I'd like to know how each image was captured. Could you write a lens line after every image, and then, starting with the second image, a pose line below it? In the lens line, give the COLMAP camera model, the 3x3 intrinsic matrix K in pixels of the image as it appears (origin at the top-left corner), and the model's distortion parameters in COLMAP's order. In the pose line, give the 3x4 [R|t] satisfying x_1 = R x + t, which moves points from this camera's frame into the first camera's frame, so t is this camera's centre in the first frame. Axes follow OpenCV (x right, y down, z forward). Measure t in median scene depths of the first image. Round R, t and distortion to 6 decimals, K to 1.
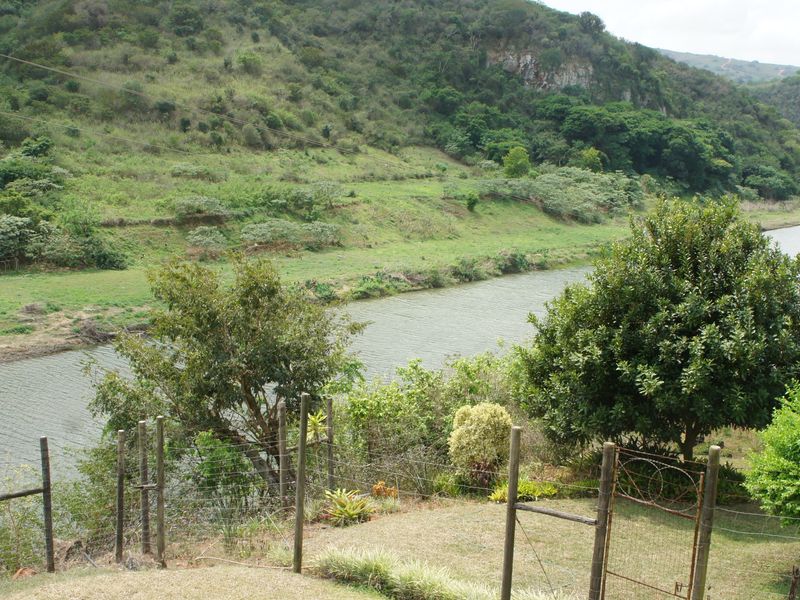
lens RADIAL K [[713.8, 0, 399.8], [0, 713.8, 305.0], [0, 0, 1]] dist [0.006059, -0.005076]
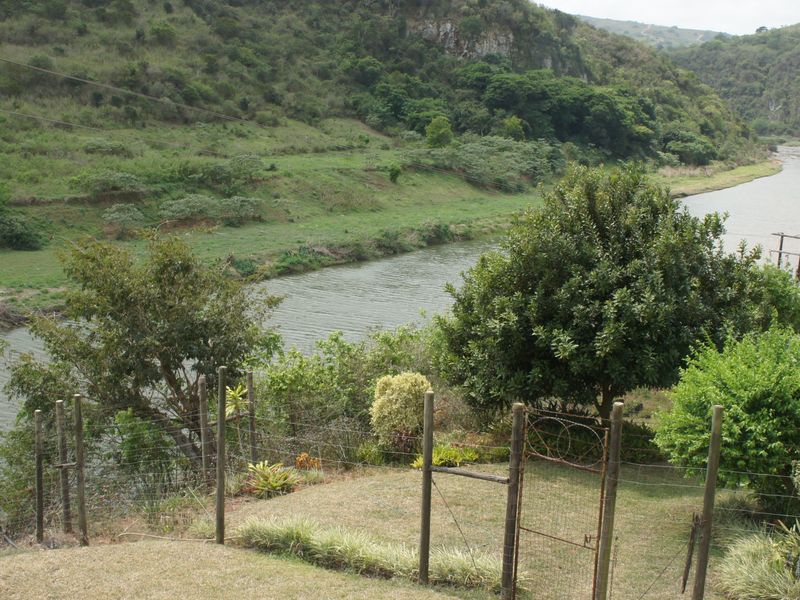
lens RADIAL K [[781.9, 0, 400.0], [0, 781.9, 300.0], [0, 0, 1]] dist [0.000058, 0.016439]
pose [[0.998317, -0.028455, 0.050533, 0.051297], [0.027611, 0.999468, 0.017331, 0.013578], [-0.050999, -0.015907, 0.998572, -0.090597]]
